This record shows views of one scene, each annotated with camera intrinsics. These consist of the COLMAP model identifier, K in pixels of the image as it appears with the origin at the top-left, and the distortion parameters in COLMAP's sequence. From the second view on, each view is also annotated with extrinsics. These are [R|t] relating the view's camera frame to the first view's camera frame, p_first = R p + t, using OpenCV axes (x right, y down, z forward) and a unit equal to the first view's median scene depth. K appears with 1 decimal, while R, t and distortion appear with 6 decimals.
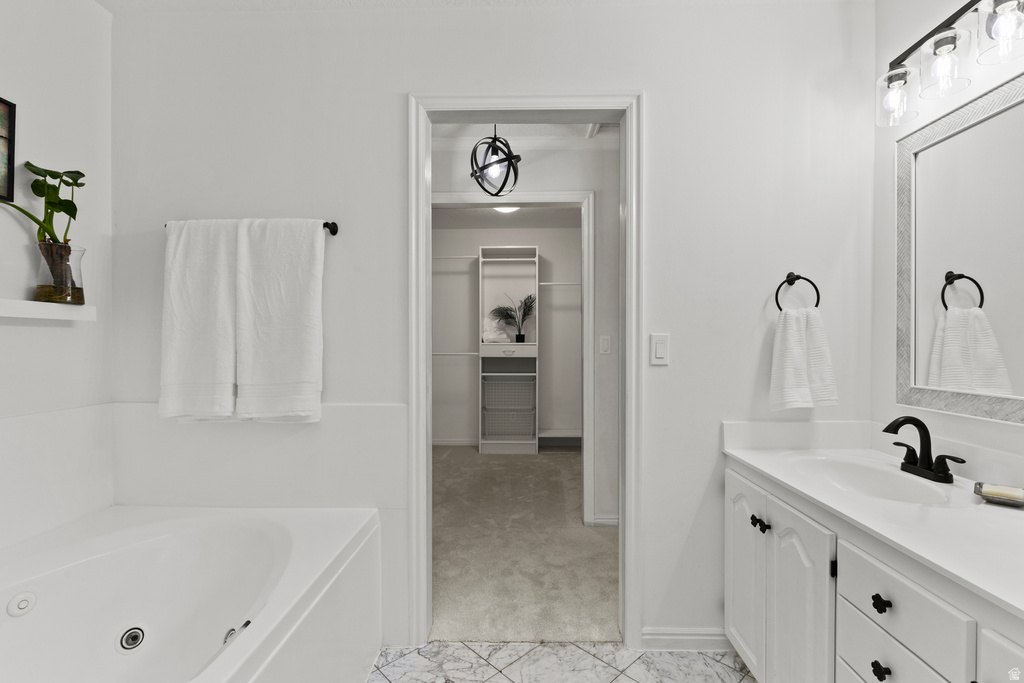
lens RADIAL K [[464.0, 0, 515.1], [0, 464.0, 340.3], [0, 0, 1]] dist [-0.000178, -0.000496]
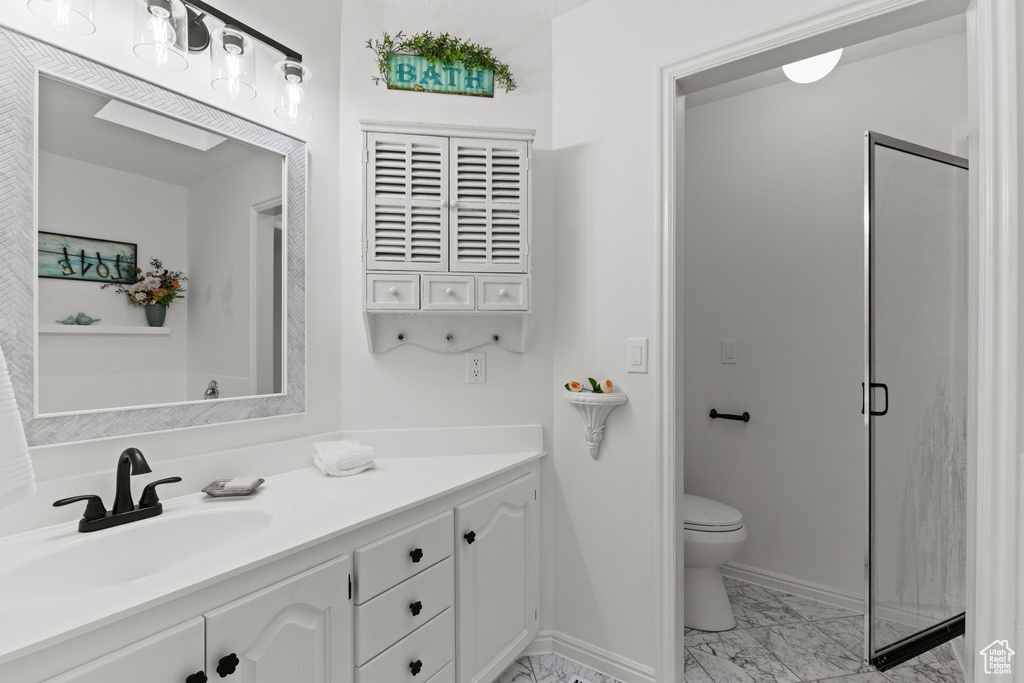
lens RADIAL K [[464.0, 0, 515.1], [0, 464.0, 340.3], [0, 0, 1]] dist [-0.000178, -0.000496]
pose [[-0.835436, 0.009473, 0.549506, -0.105918], [0.000964, 0.999875, -0.015771, 0.000043], [-0.549587, -0.012646, -0.835341, 1.424959]]
